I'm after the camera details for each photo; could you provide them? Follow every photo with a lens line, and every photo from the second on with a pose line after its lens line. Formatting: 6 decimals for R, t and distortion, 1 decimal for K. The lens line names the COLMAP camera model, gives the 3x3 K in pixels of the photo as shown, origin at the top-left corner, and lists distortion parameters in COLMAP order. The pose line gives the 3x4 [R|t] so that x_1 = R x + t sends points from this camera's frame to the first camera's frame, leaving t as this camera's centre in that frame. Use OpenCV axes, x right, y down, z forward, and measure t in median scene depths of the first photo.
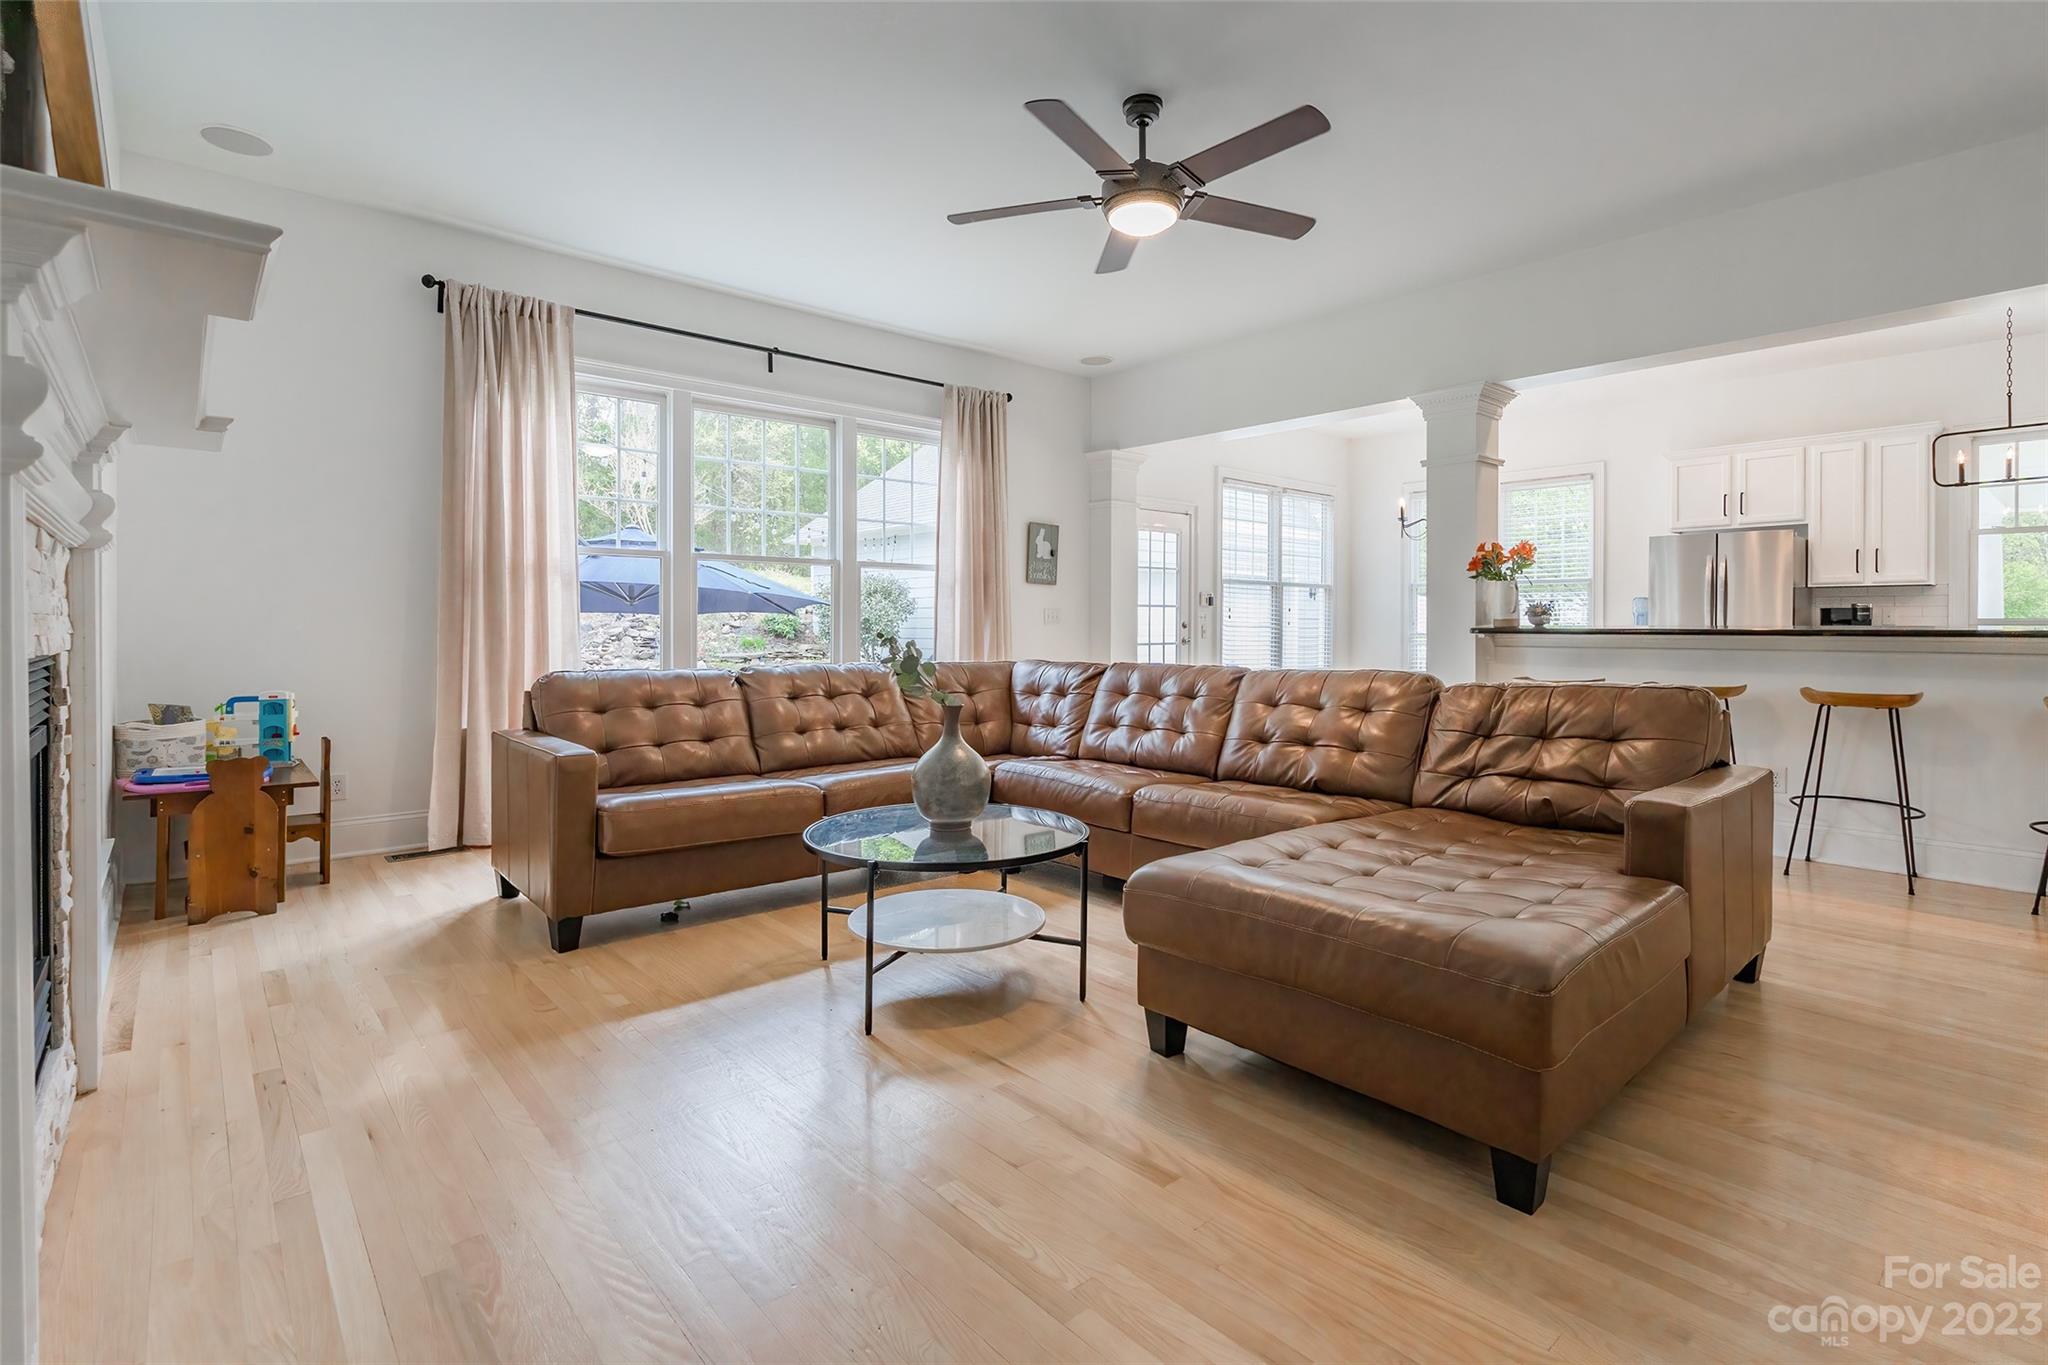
lens RADIAL K [[906.3, 0, 1083.1], [0, 906.3, 628.1], [0, 0, 1]] dist [0.000796, -0.022624]
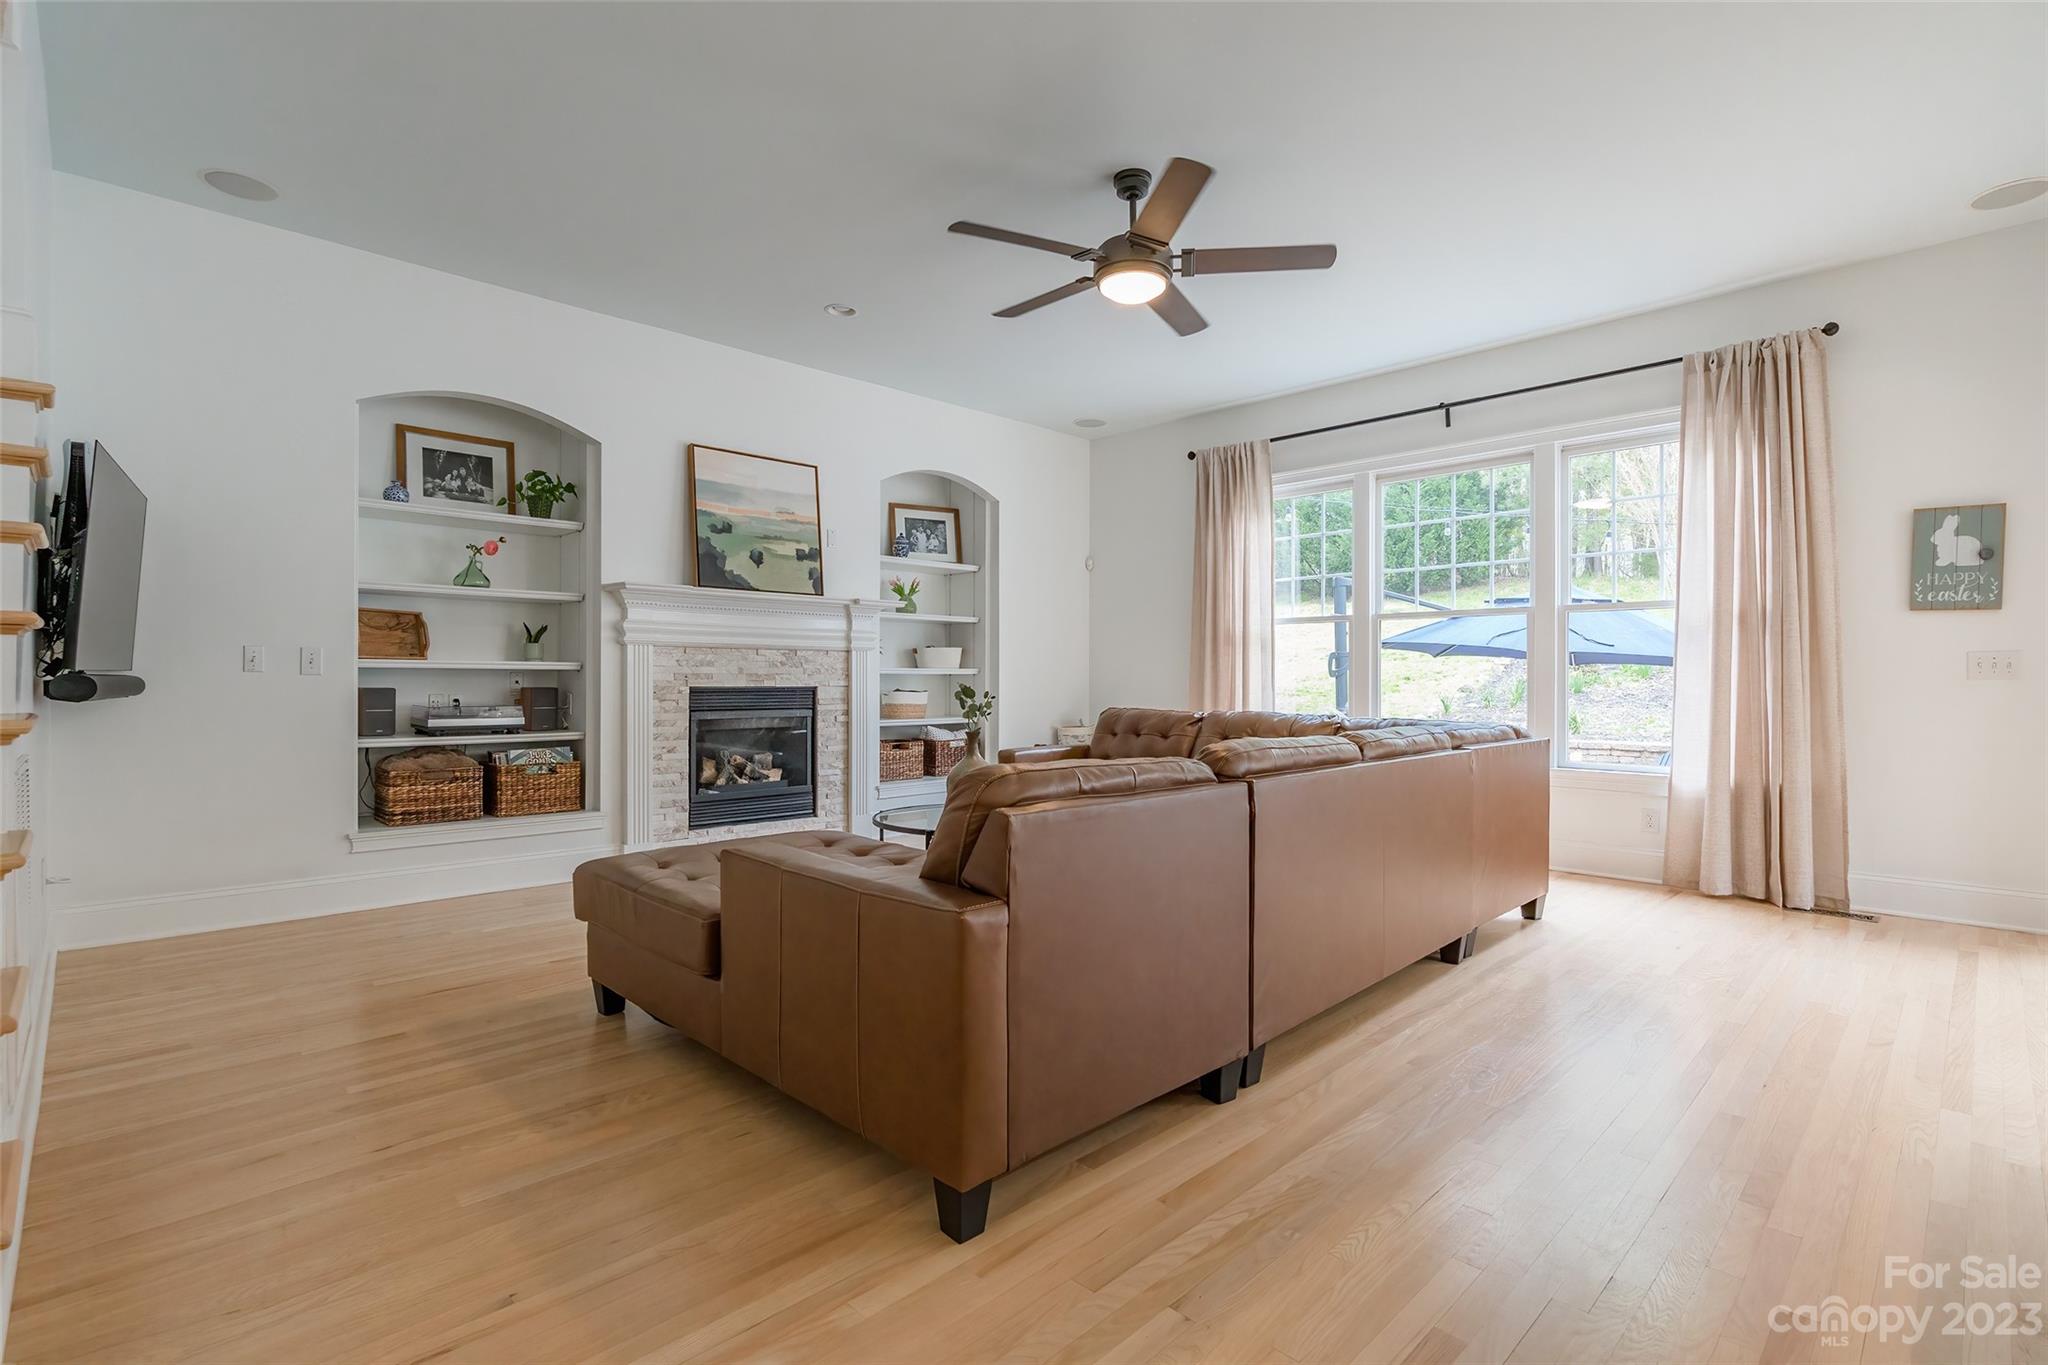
lens RADIAL K [[951.3, 0, 1024.1], [0, 951.3, 653.4], [0, 0, 1]] dist [-0.001101, -0.000608]
pose [[0.076506, -0.039084, -0.996303, 0.296317], [-0.017355, 0.999028, -0.040523, 0.008159], [0.996918, 0.020391, 0.075753, 0.206393]]
